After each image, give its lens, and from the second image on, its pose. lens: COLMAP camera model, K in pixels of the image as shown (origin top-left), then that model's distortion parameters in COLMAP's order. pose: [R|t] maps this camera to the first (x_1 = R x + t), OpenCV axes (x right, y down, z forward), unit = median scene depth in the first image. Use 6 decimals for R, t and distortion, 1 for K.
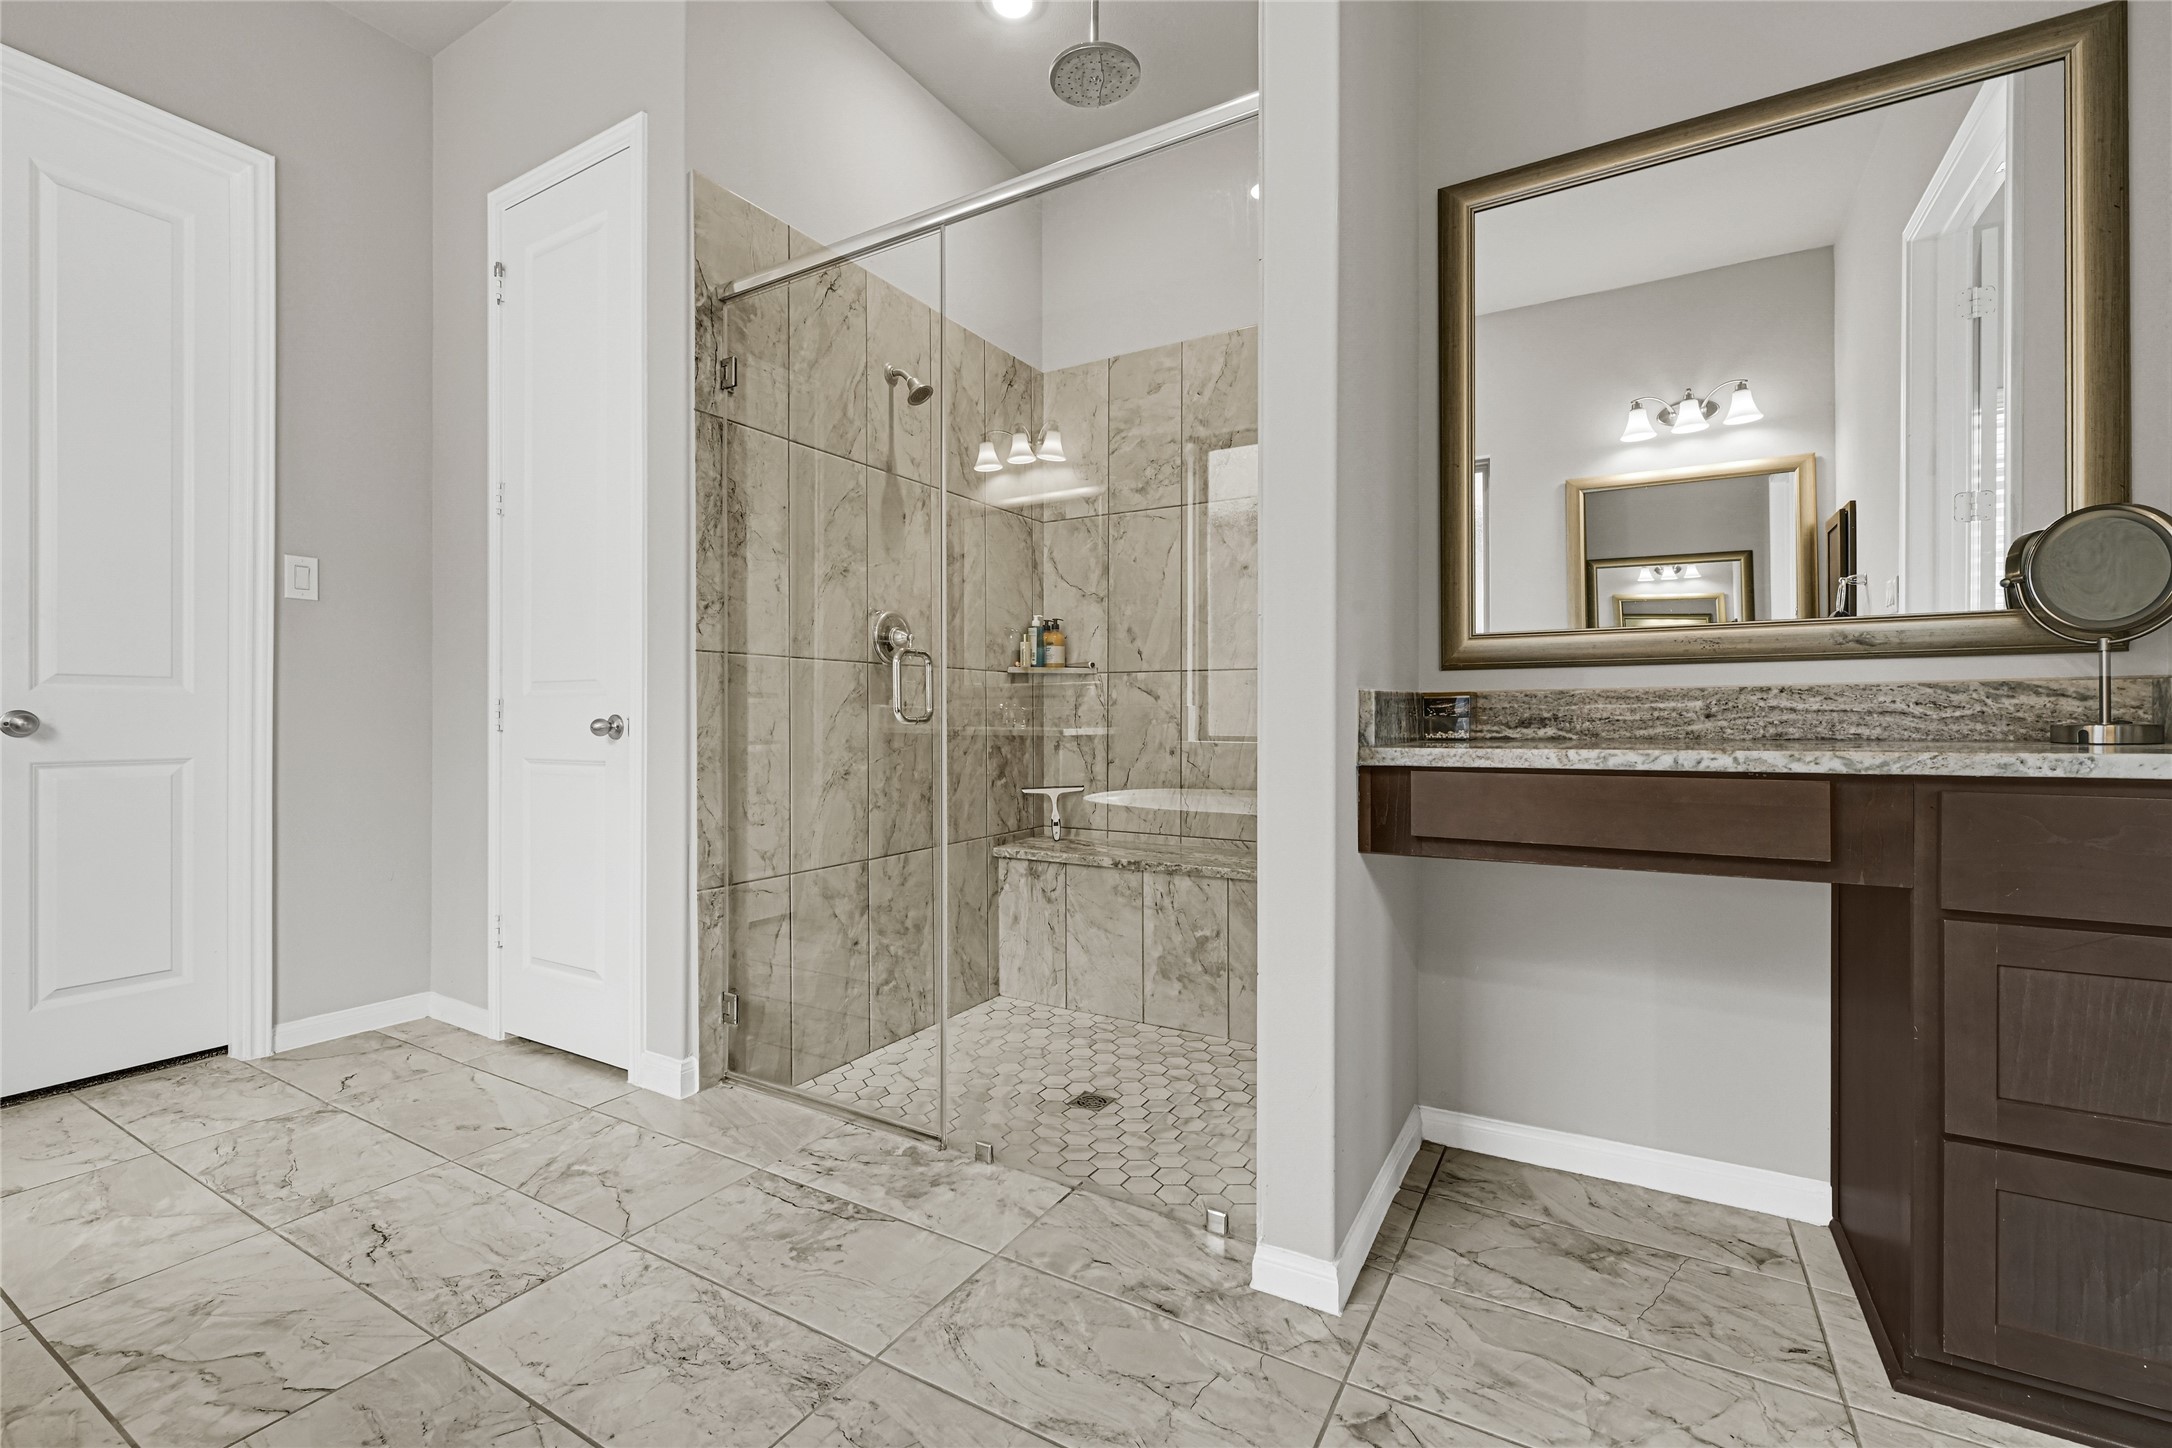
lens RADIAL K [[887.3, 0, 1141.7], [0, 887.3, 711.6], [0, 0, 1]] dist [0.000454, 0.000543]
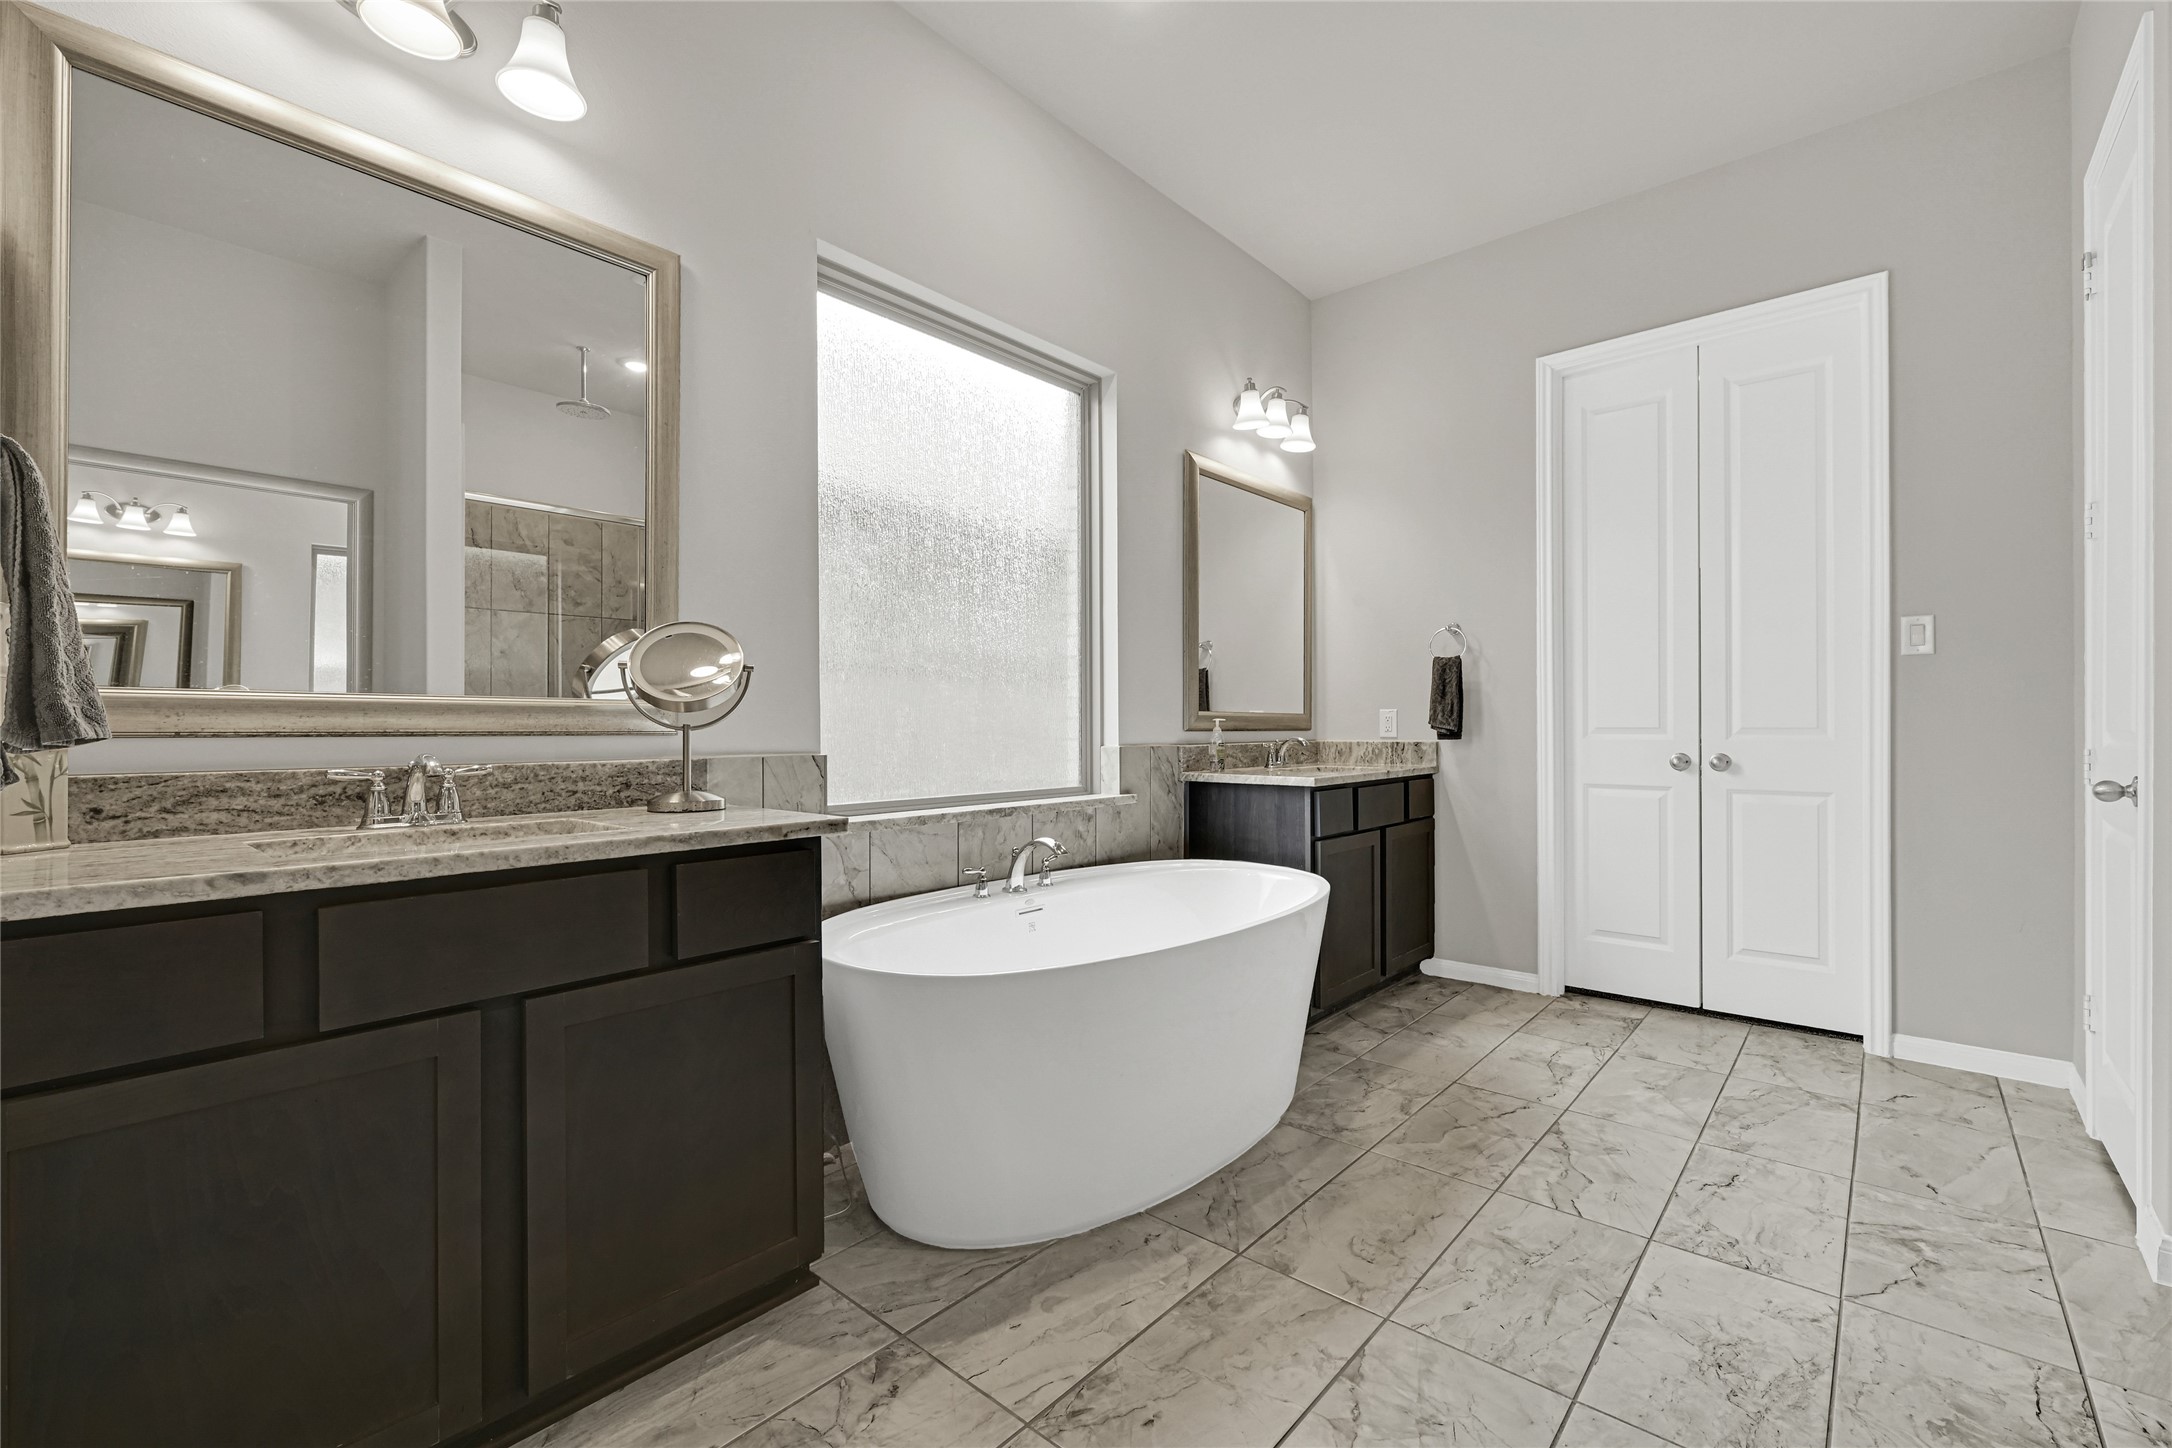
lens RADIAL K [[887.3, 0, 1086.4], [0, 887.3, 728.3], [0, 0, 1]] dist [0.000454, 0.000543]
pose [[-0.164359, -0.002830, -0.986397, 0.367767], [0.001371, 0.999994, -0.003097, -0.039726], [0.986400, -0.001861, -0.164354, 0.197885]]
